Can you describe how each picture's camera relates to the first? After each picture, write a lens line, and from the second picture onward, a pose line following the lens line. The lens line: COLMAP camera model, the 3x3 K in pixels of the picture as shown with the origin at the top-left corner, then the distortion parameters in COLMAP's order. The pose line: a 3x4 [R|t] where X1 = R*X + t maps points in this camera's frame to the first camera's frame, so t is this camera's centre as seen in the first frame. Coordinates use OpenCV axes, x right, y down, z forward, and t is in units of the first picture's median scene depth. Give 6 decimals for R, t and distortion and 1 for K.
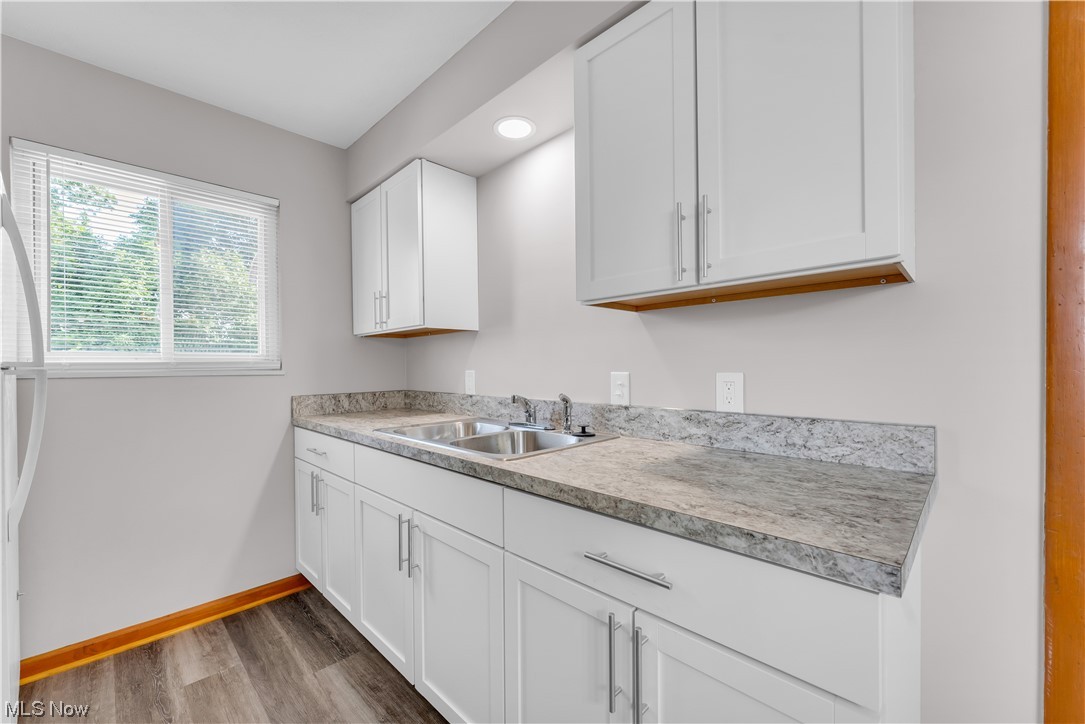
lens RADIAL K [[436.8, 0, 537.2], [0, 436.8, 368.5], [0, 0, 1]] dist [0.000554, -0.000044]
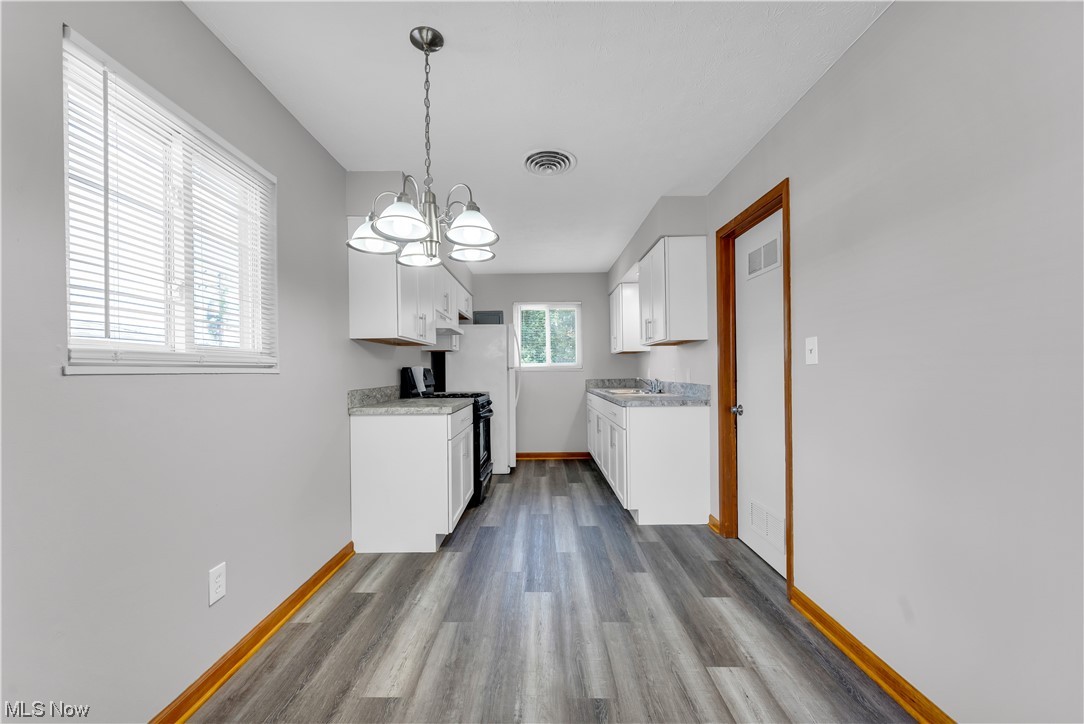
lens RADIAL K [[433.7, 0, 526.8], [0, 433.7, 369.6], [0, 0, 1]] dist [0.000328, 0.000038]
pose [[0.685747, -0.003074, -0.727833, 1.432181], [0.002817, 0.999995, -0.001570, 0.013894], [0.727834, -0.000974, 0.685752, -1.335946]]
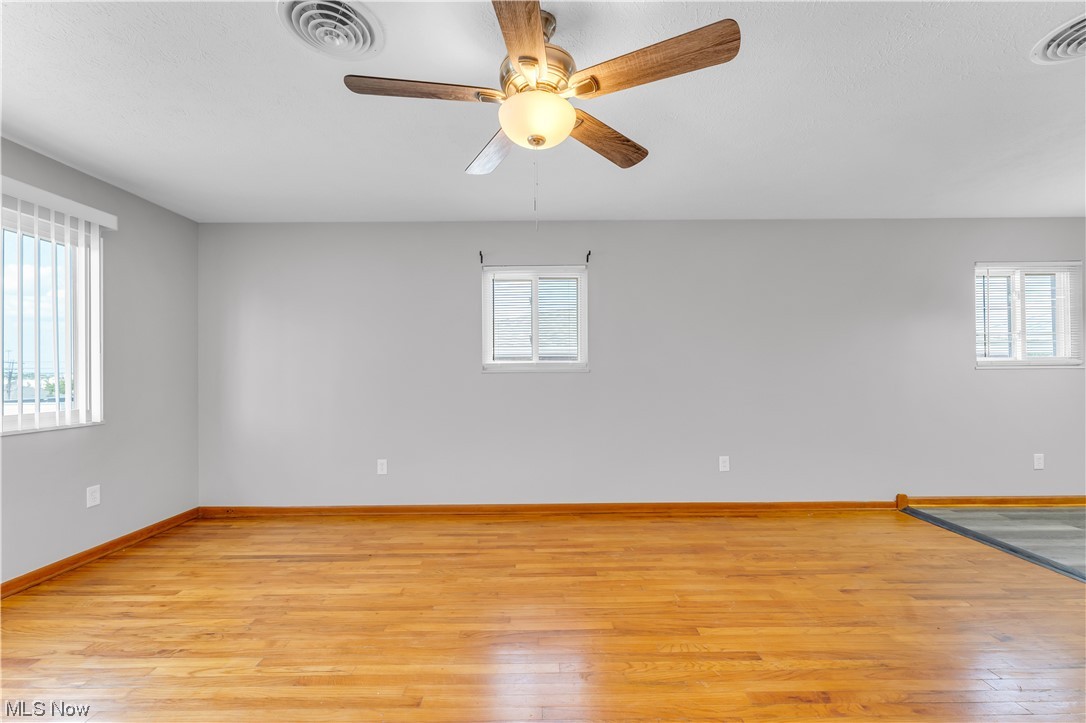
lens RADIAL K [[434.5, 0, 532.2], [0, 434.5, 370.9], [0, 0, 1]] dist [0.001190, 0.000238]
pose [[-0.706689, 0.010587, -0.707446, 3.716925], [0.010791, 0.999933, 0.004185, -0.007748], [0.707442, -0.004677, -0.706755, -1.432809]]
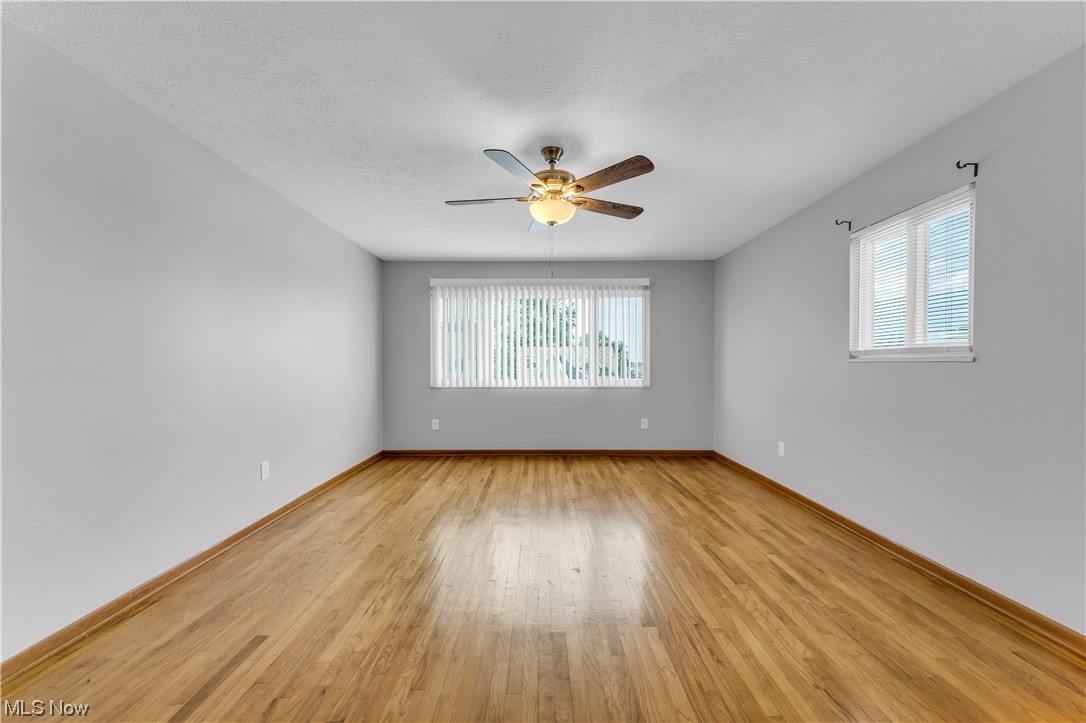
lens RADIAL K [[436.6, 0, 544.9], [0, 436.6, 365.8], [0, 0, 1]] dist [0.000847, 0.000086]
pose [[-0.715093, 0.004461, 0.699015, 1.871830], [0.009144, 0.999954, 0.002973, 0.010221], [-0.698970, 0.008517, -0.715101, -0.909230]]
